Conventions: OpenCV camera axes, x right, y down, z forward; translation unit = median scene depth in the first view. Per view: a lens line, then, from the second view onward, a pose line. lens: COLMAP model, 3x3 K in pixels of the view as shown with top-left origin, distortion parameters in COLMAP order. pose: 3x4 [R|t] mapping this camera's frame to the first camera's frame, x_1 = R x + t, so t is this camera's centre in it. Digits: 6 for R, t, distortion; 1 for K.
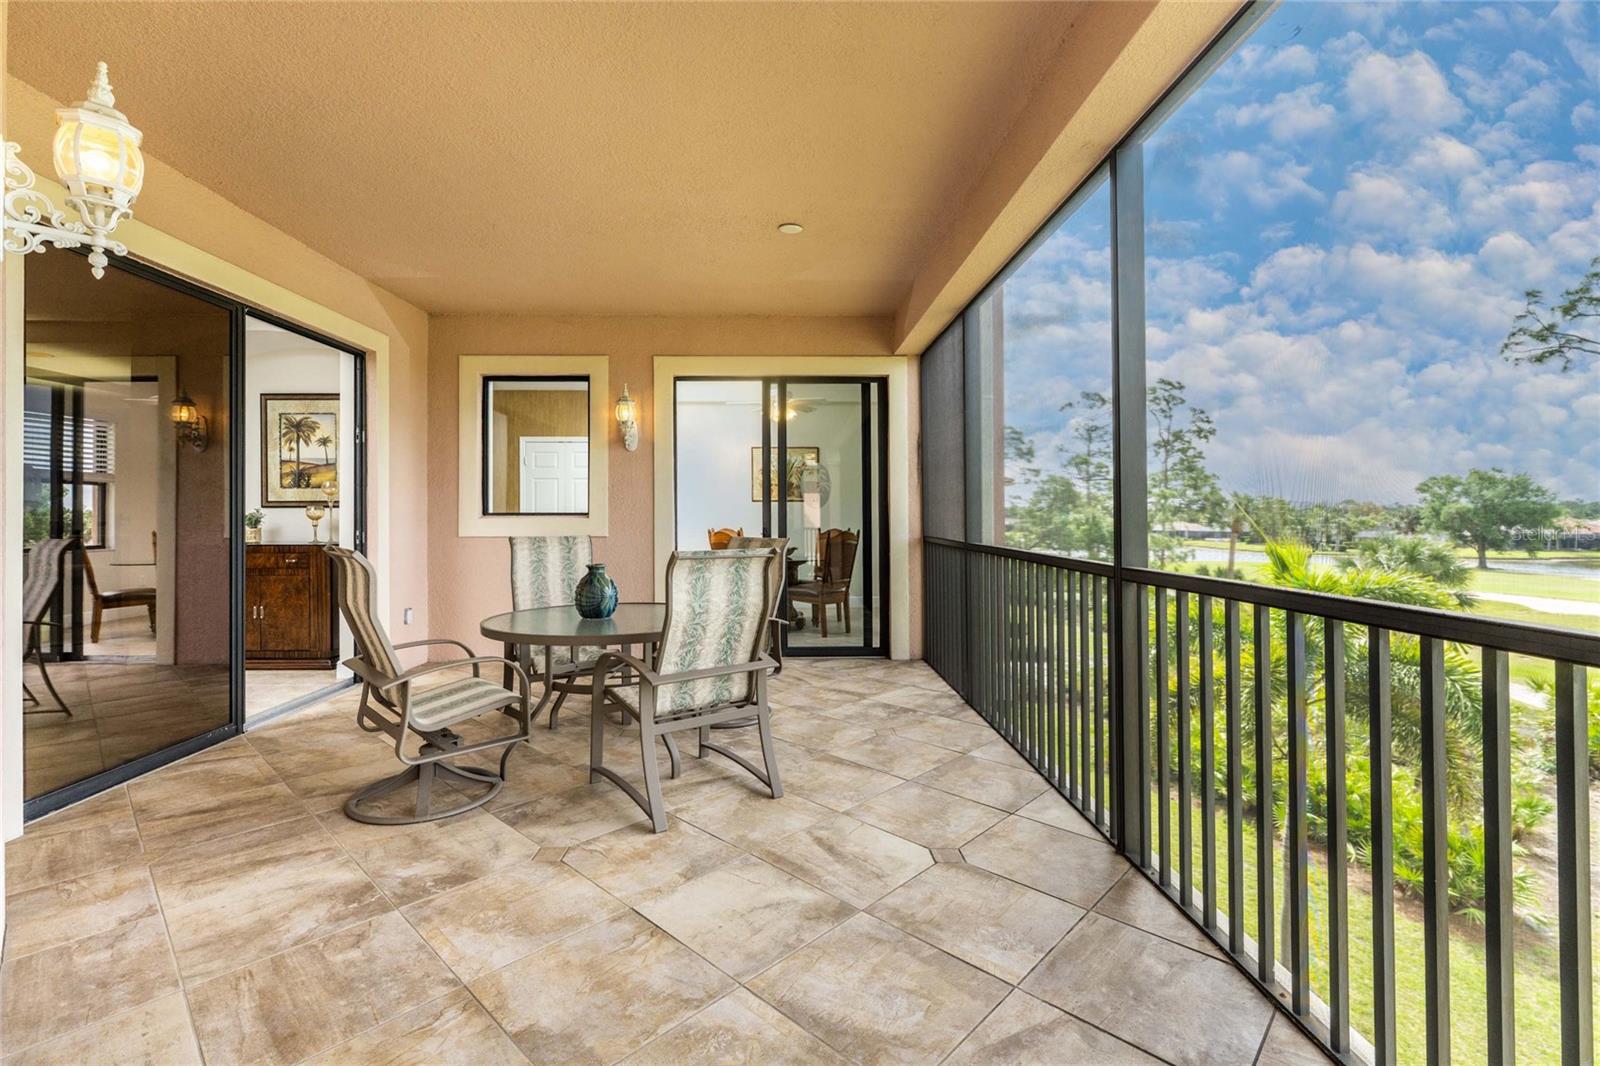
lens RADIAL K [[715.5, 0, 811.0], [0, 715.5, 514.0], [0, 0, 1]] dist [0.004665, -0.001162]
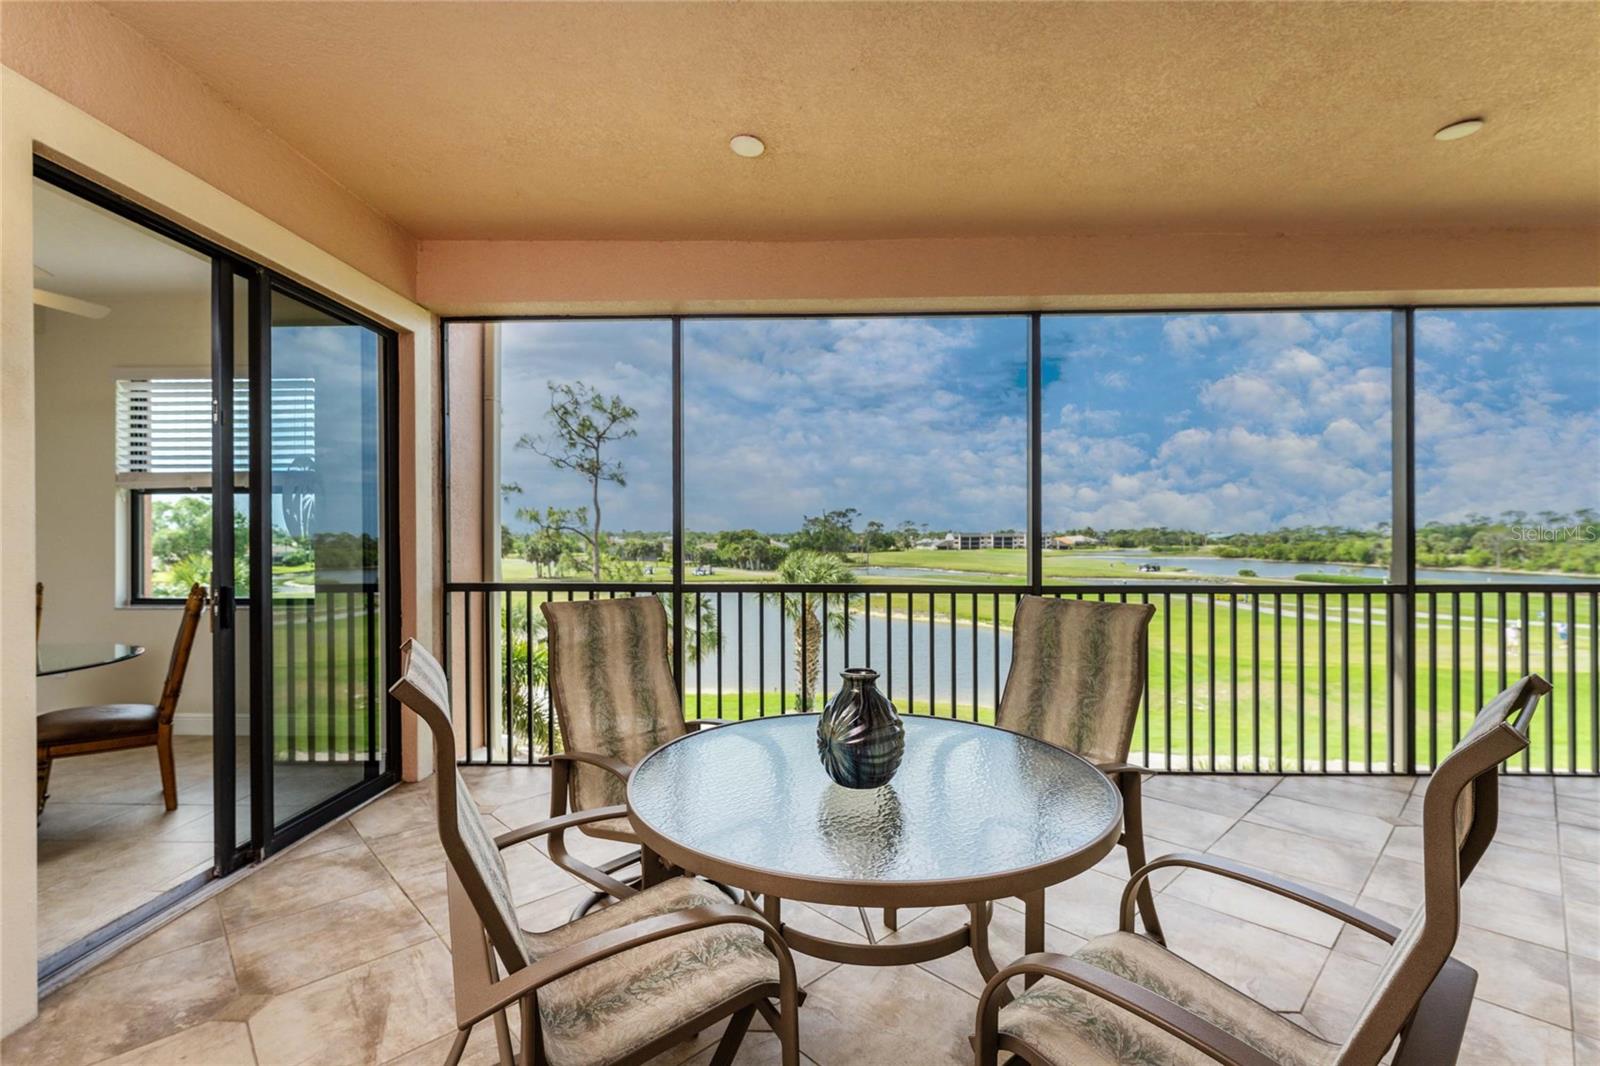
lens RADIAL K [[715.5, 0, 781.9], [0, 715.5, 538.1], [0, 0, 1]] dist [0.004665, -0.001162]
pose [[0.078127, -0.001066, 0.996943, -0.501503], [0.001691, 0.999998, 0.000937, -0.018217], [-0.996942, 0.001613, 0.078128, 0.641444]]
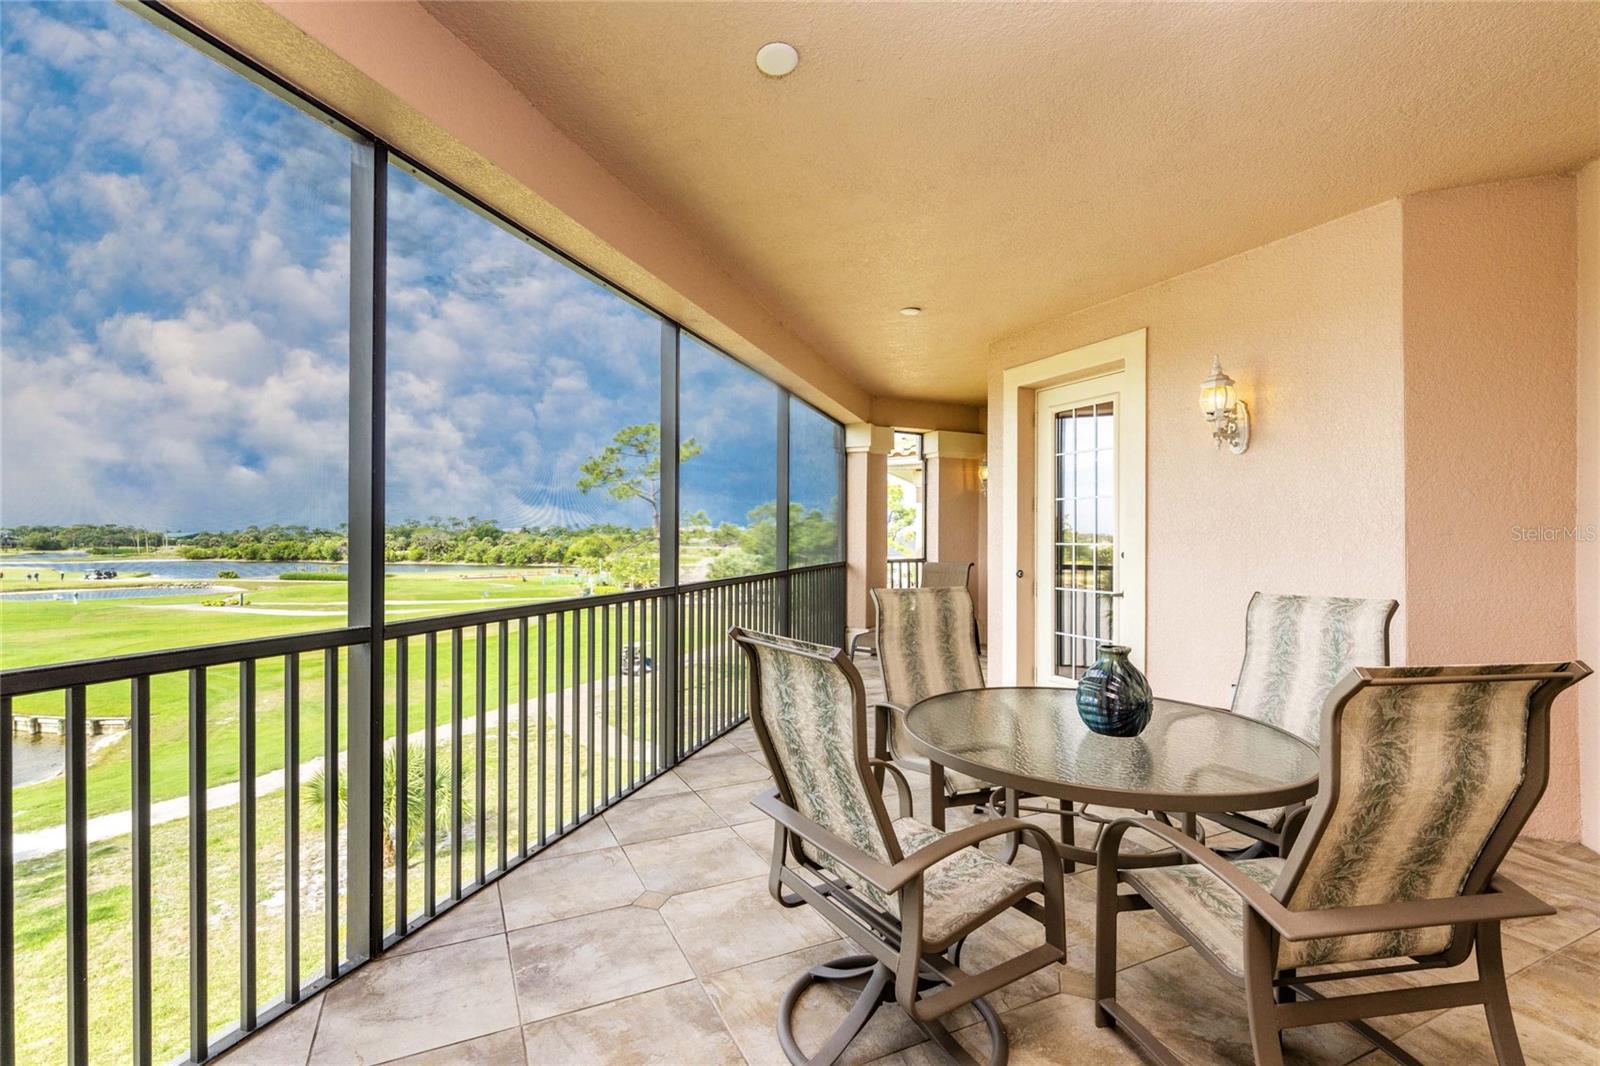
lens RADIAL K [[715.5, 0, 776.3], [0, 715.5, 520.9], [0, 0, 1]] dist [0.004665, -0.001162]
pose [[-0.917634, 0.008255, 0.397340, -0.211546], [-0.000231, 0.999773, -0.021305, -0.021370], [-0.397426, -0.019642, -0.917424, 1.033613]]
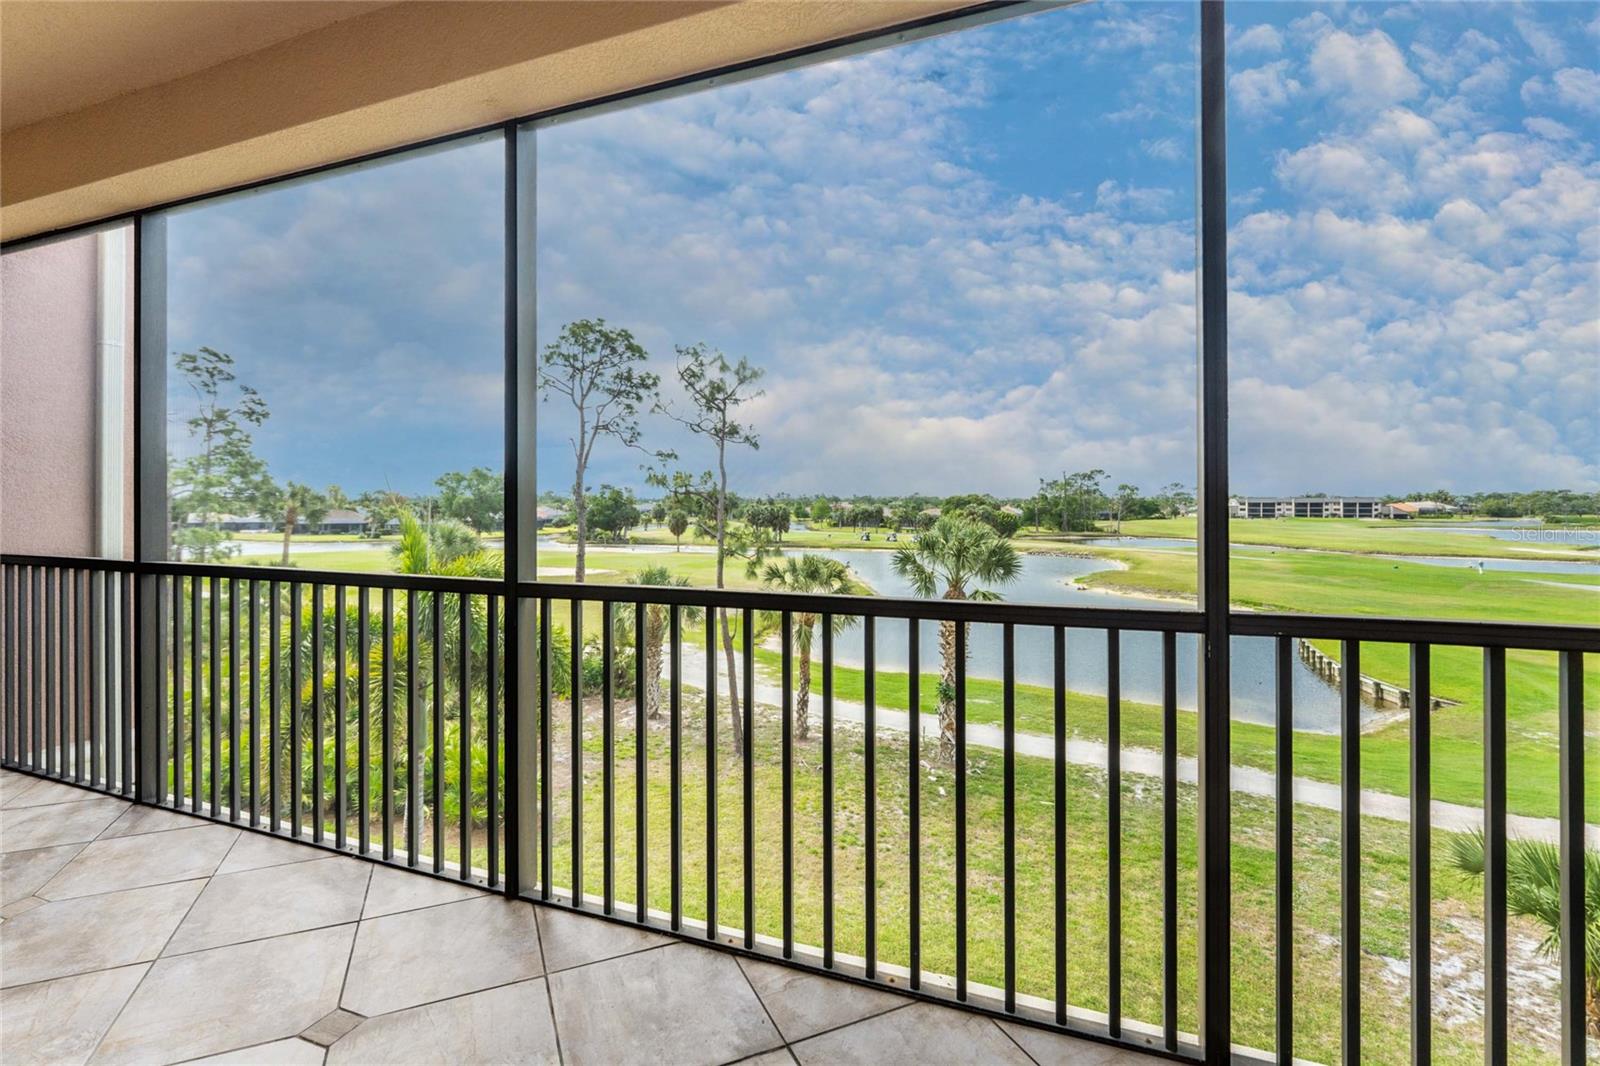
lens RADIAL K [[715.5, 0, 760.4], [0, 715.5, 493.4], [0, 0, 1]] dist [0.004665, -0.001162]
pose [[0.418503, 0.012361, 0.908131, -0.125390], [-0.000049, 0.999908, -0.013588, -0.011277], [-0.908216, 0.005642, 0.418465, 0.157367]]
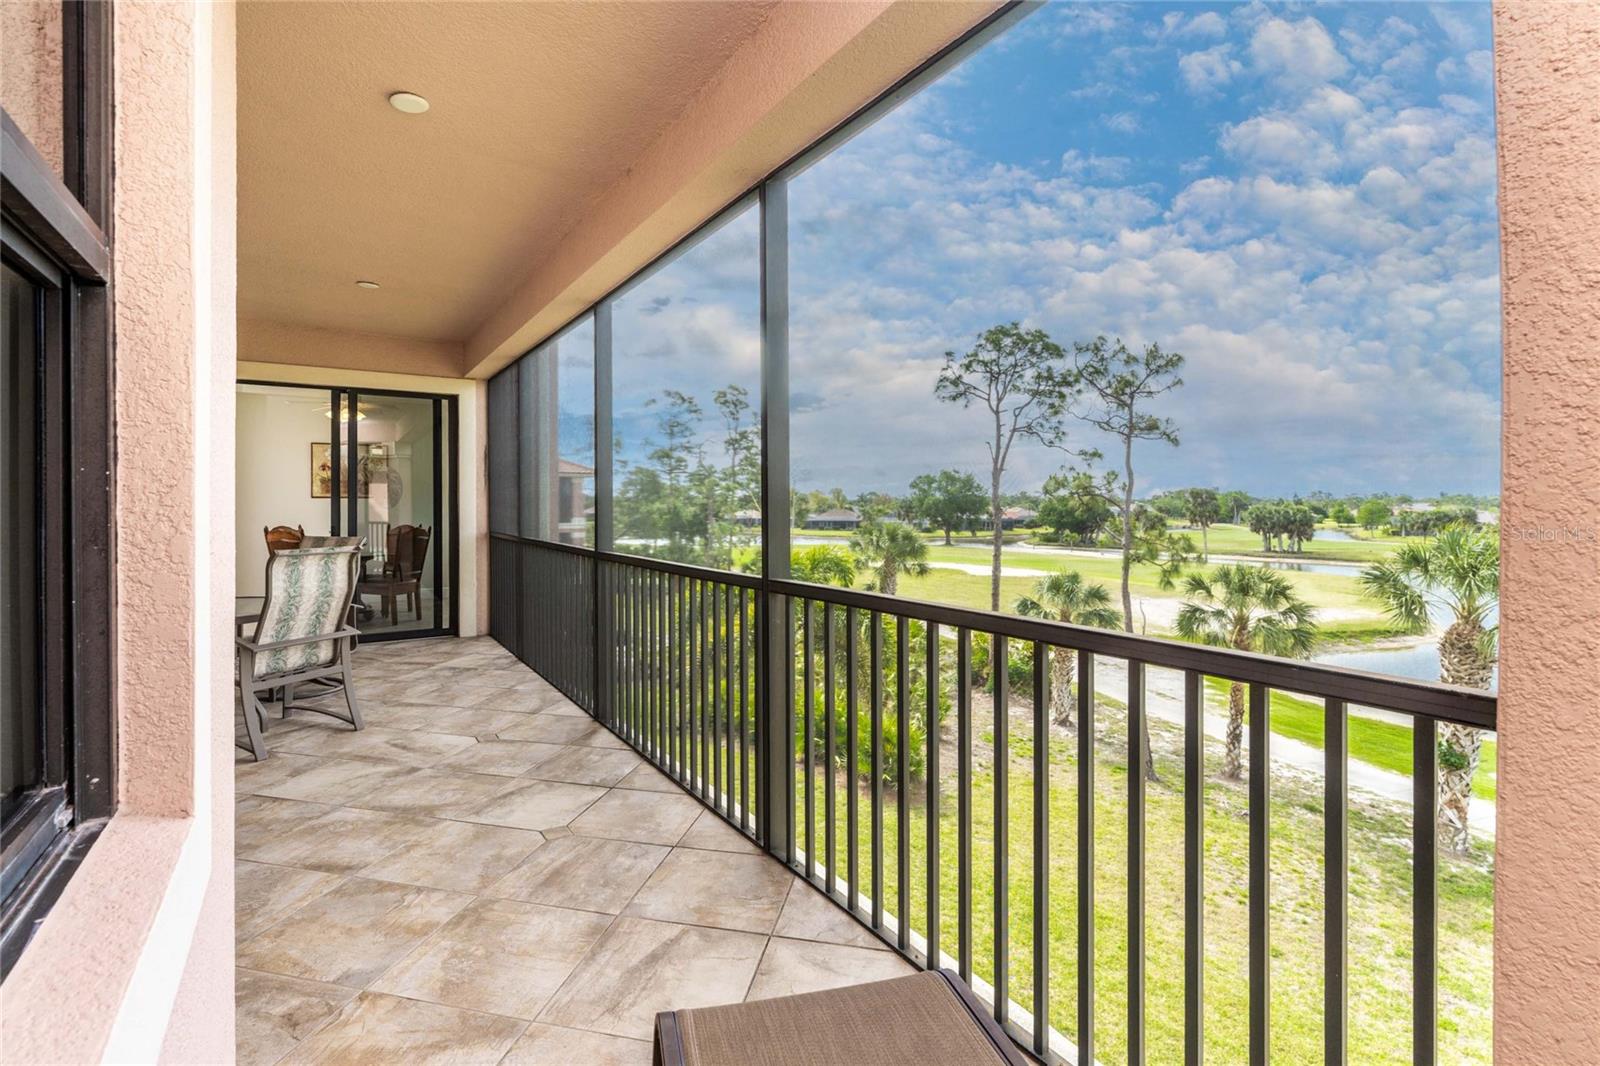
lens RADIAL K [[715.5, 0, 769.5], [0, 715.5, 498.6], [0, 0, 1]] dist [0.004665, -0.001162]
pose [[0.875318, 0.004375, 0.483528, -0.012899], [-0.001047, 0.999974, -0.007153, -0.016285], [-0.483546, 0.005755, 0.875300, -0.286216]]
